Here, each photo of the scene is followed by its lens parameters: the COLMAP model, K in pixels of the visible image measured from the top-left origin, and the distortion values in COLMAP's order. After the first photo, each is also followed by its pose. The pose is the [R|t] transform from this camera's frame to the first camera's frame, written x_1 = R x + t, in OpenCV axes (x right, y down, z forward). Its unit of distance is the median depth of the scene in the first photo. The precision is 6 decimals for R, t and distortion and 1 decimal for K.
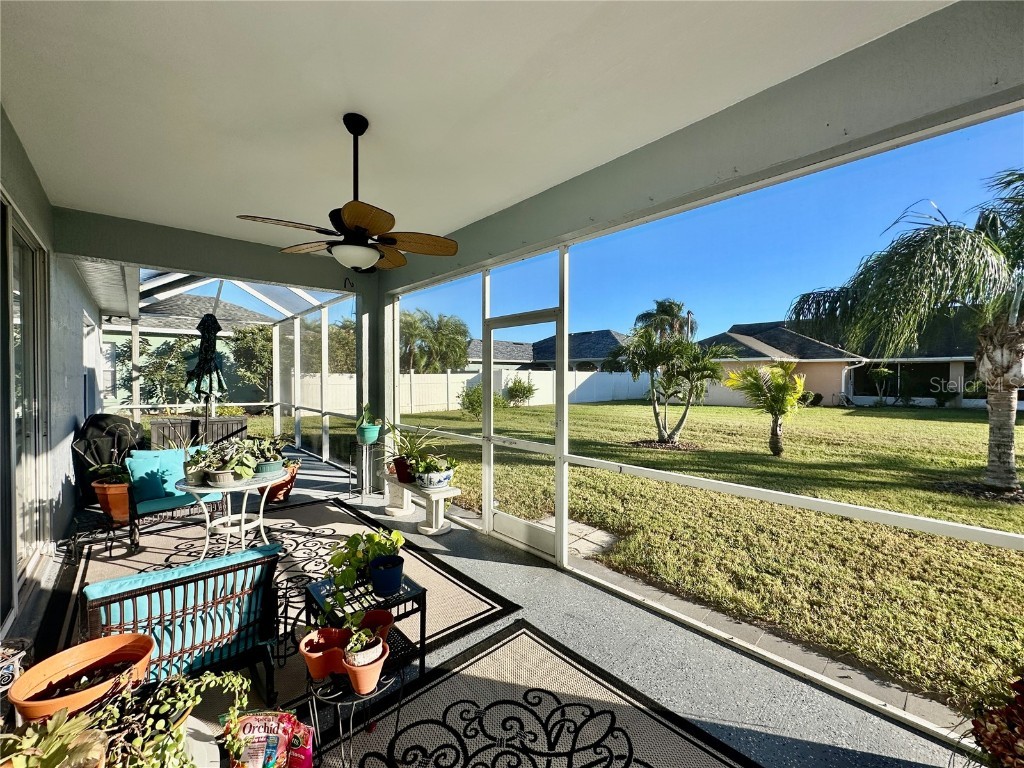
lens RADIAL K [[408.5, 0, 507.2], [0, 408.5, 384.0], [0, 0, 1]] dist [-0.003020, 0.000039]
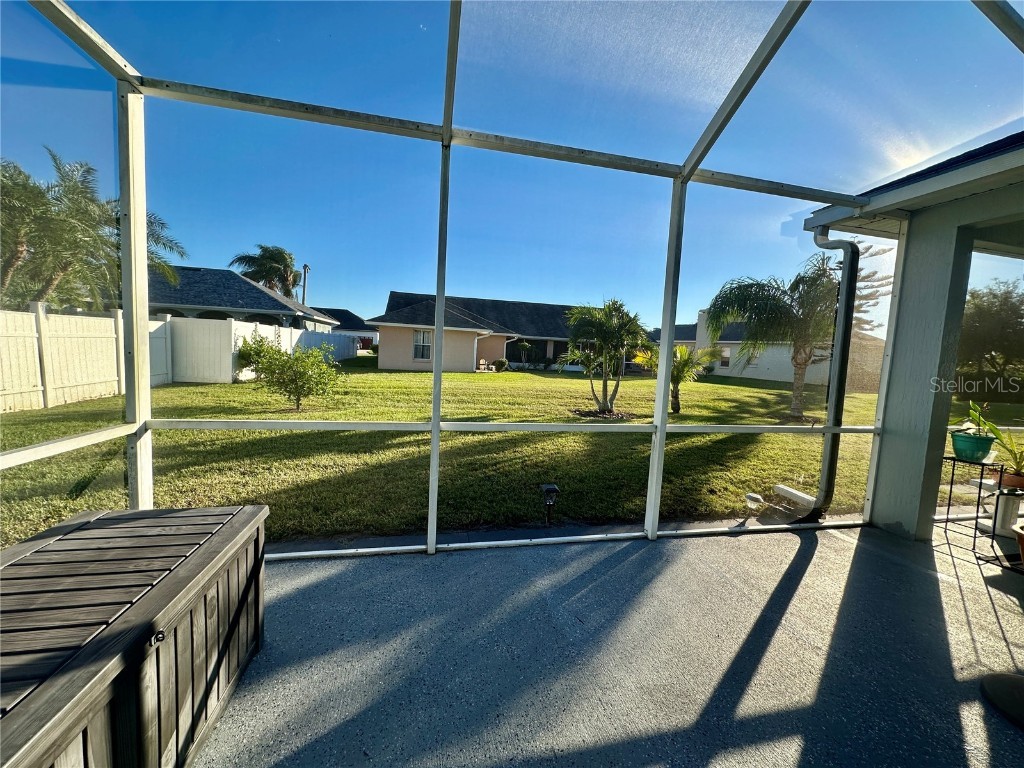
lens RADIAL K [[408.5, 0, 514.7], [0, 408.5, 383.2], [0, 0, 1]] dist [-0.003020, 0.000039]
pose [[0.517959, -0.041711, 0.854388, -0.297805], [-0.040161, 0.996523, 0.072997, -0.000366], [-0.854462, -0.072123, 0.514483, 0.298116]]
